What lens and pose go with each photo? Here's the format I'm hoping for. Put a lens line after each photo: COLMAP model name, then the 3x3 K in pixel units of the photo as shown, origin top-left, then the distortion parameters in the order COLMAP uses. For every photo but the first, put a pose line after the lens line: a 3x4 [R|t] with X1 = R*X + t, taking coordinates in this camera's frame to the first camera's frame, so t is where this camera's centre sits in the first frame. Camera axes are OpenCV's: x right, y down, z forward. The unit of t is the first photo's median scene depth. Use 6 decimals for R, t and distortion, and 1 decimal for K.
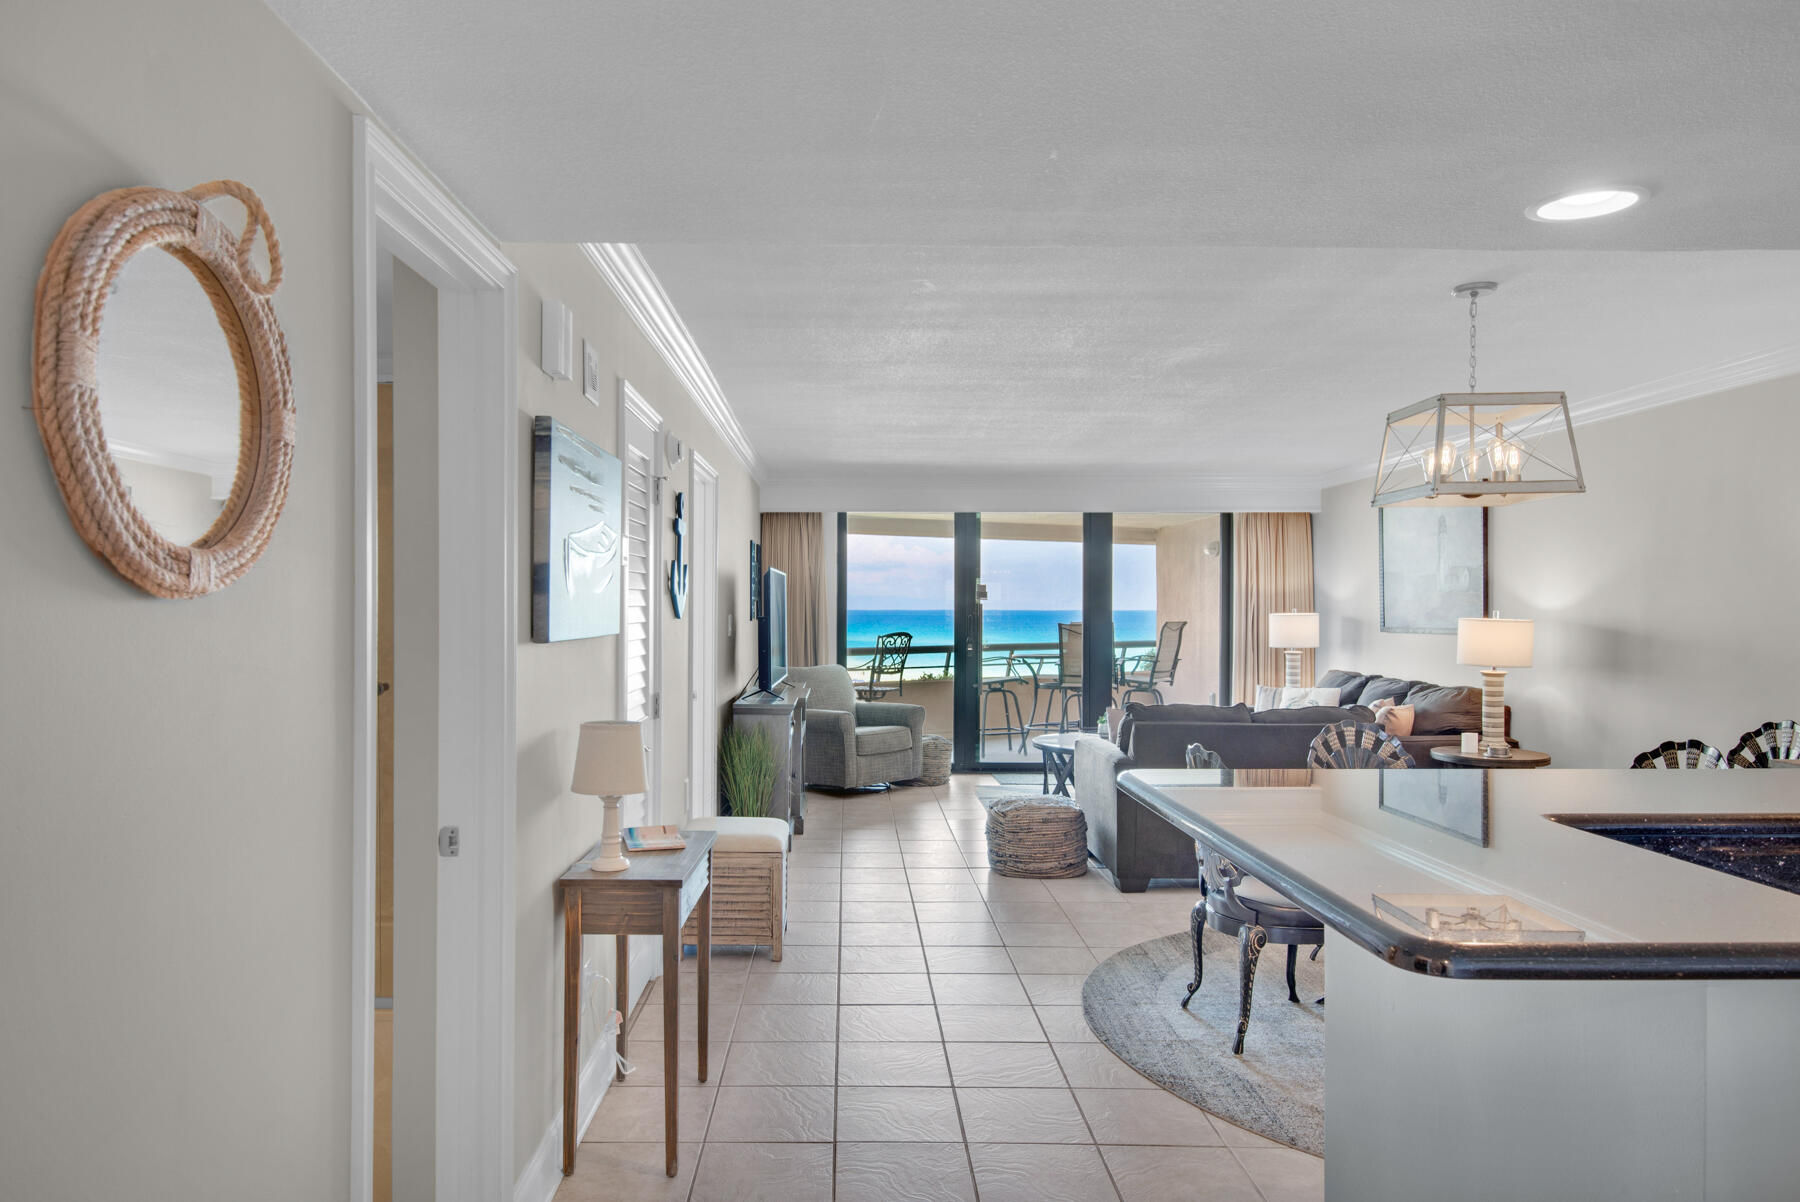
lens RADIAL K [[1111.4, 0, 850.6], [0, 1111.4, 606.6], [0, 0, 1]] dist [0.025785, -0.003441]
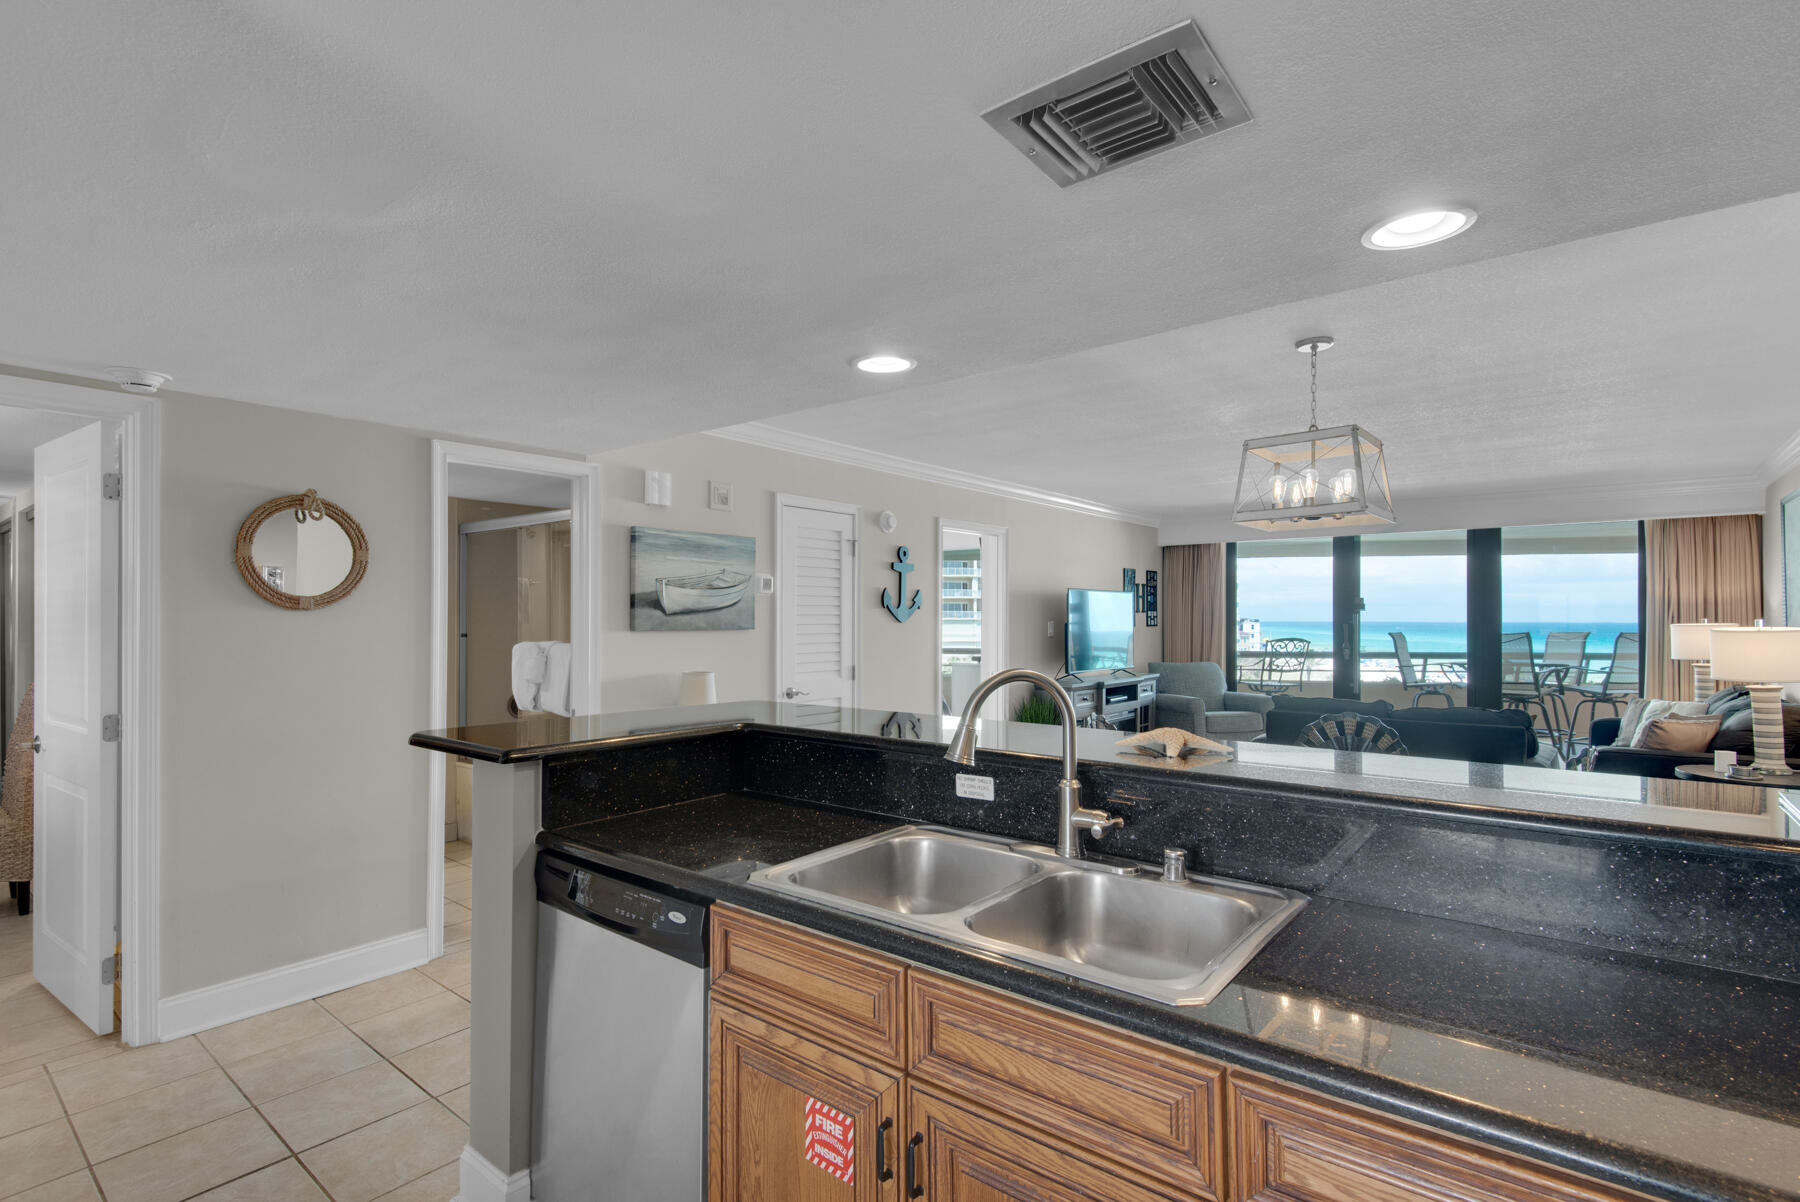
lens RADIAL K [[827.6, 0, 869.7], [0, 827.6, 622.9], [0, 0, 1]] dist [0.025068, -0.013976]
pose [[0.752527, 0.005312, -0.658540, 0.351320], [-0.002264, 0.999982, 0.005480, 0.003167], [0.658557, -0.002633, 0.752526, 0.019150]]
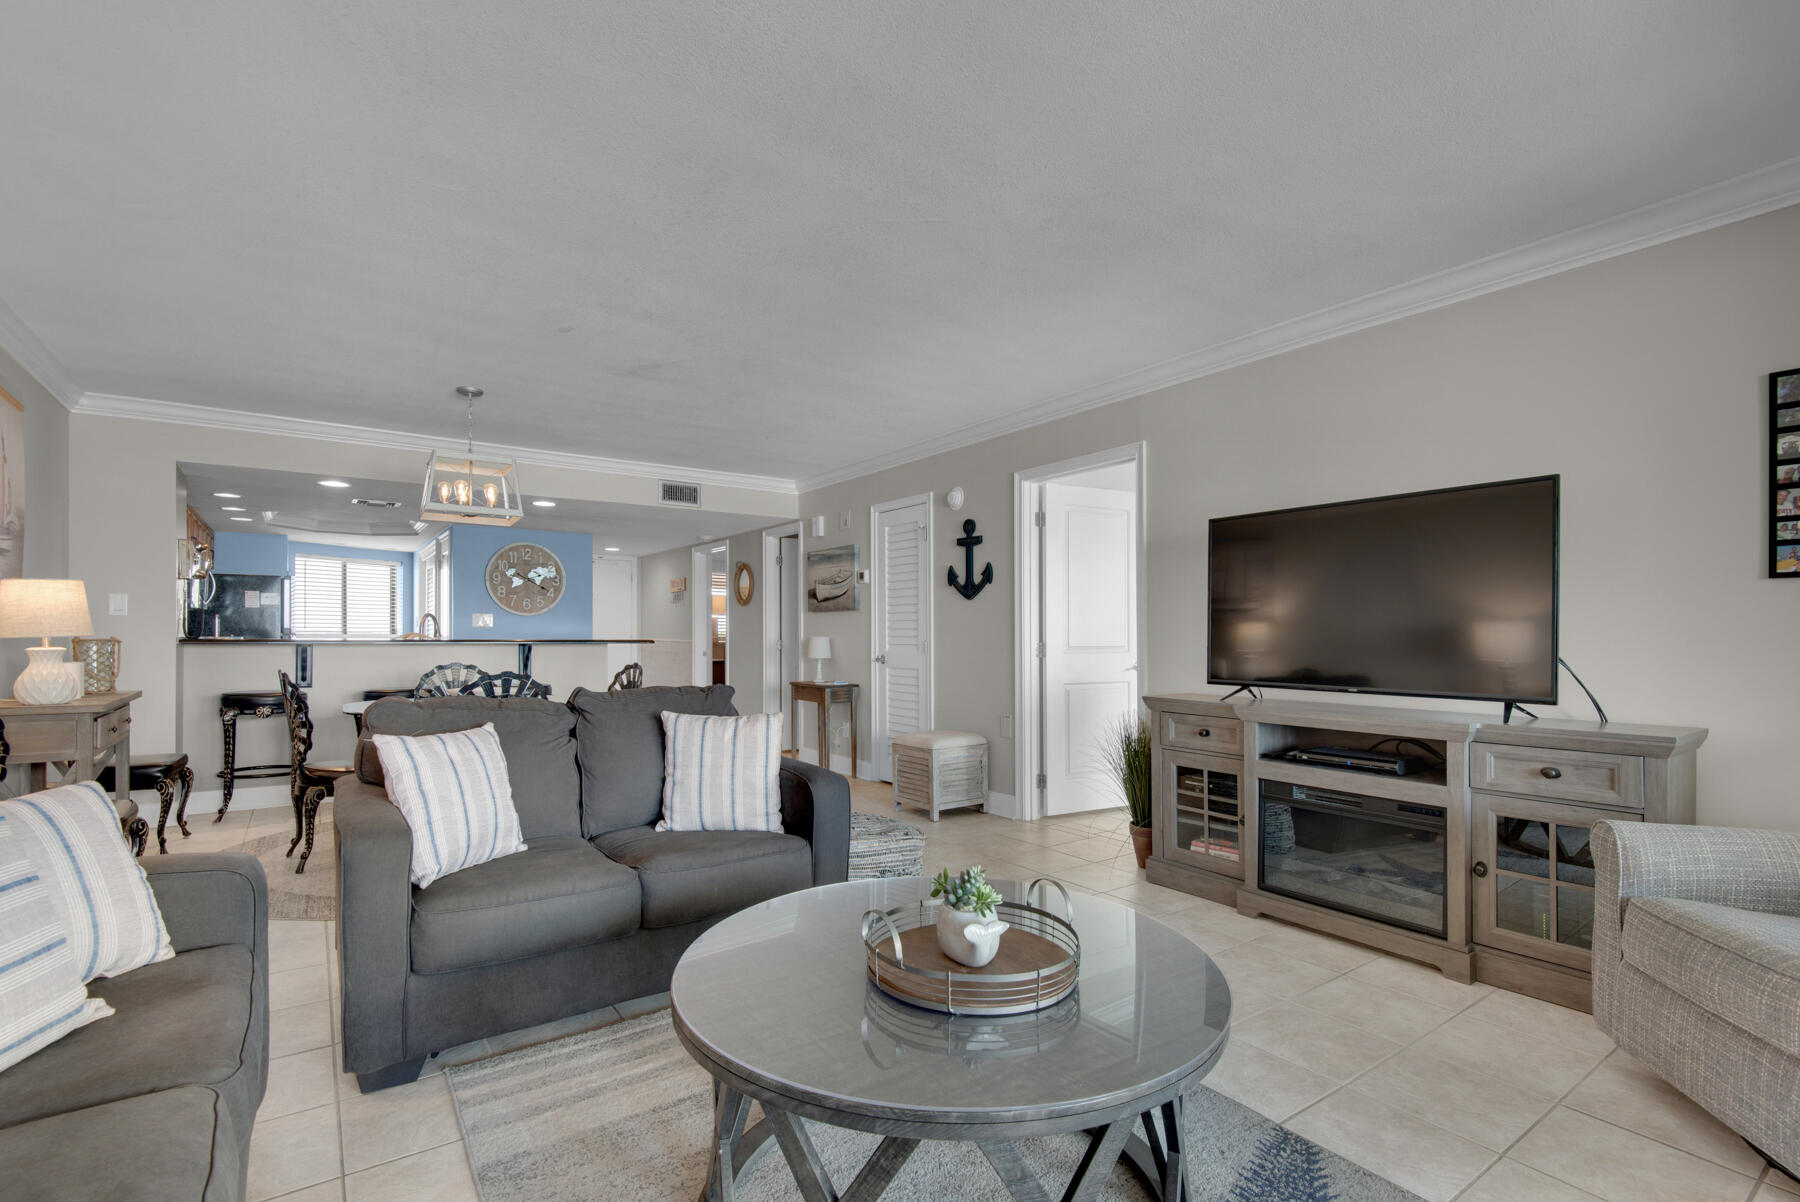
lens RADIAL K [[827.6, 0, 915.0], [0, 827.6, 618.0], [0, 0, 1]] dist [0.025068, -0.013976]
pose [[-0.806161, -0.016811, -0.591457, 0.337751], [-0.006131, 0.999780, -0.020061, 0.034511], [0.591664, -0.012547, -0.806087, 1.068083]]
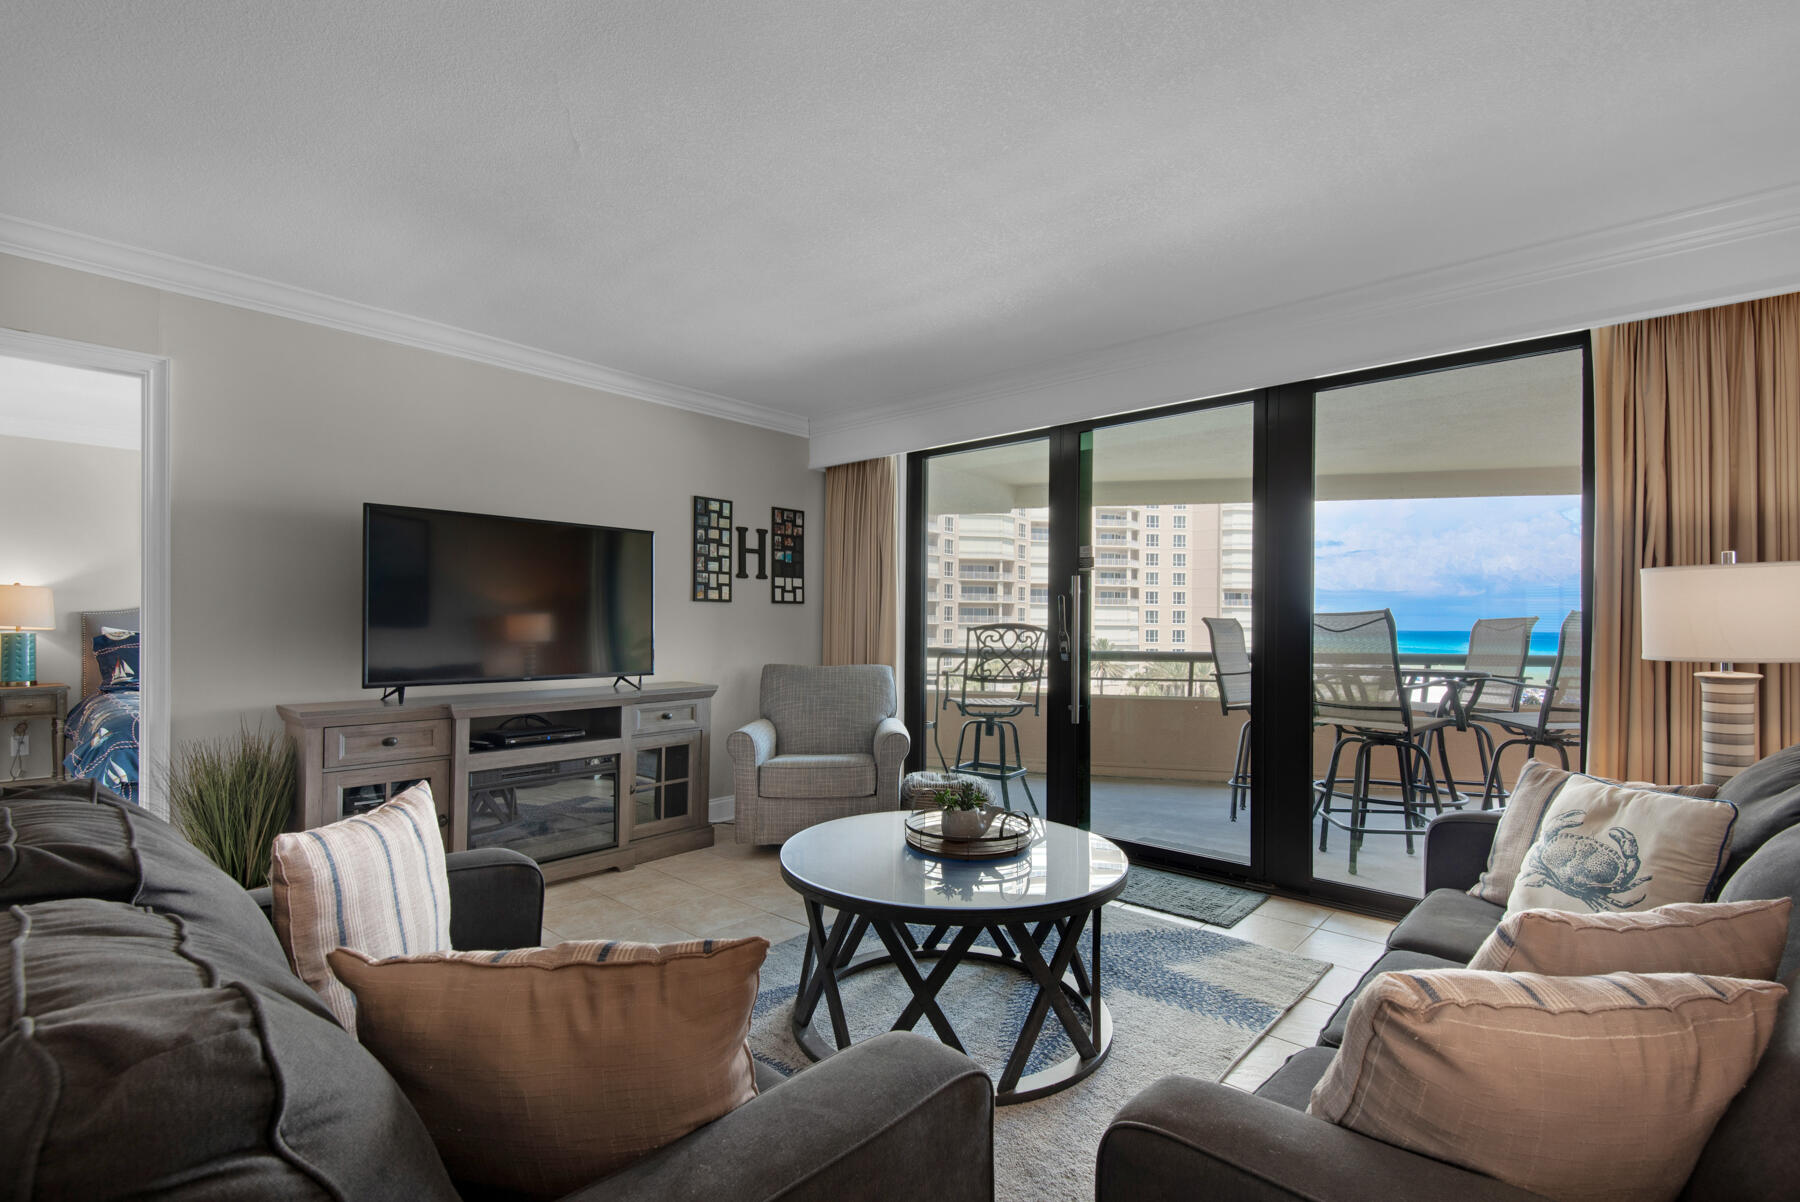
lens RADIAL K [[827.6, 0, 917.4], [0, 827.6, 620.7], [0, 0, 1]] dist [0.025068, -0.013976]
pose [[0.749317, 0.001942, -0.662208, 0.404884], [-0.006820, 0.999965, -0.004785, 0.028449], [0.662176, 0.008102, 0.749305, 0.675550]]
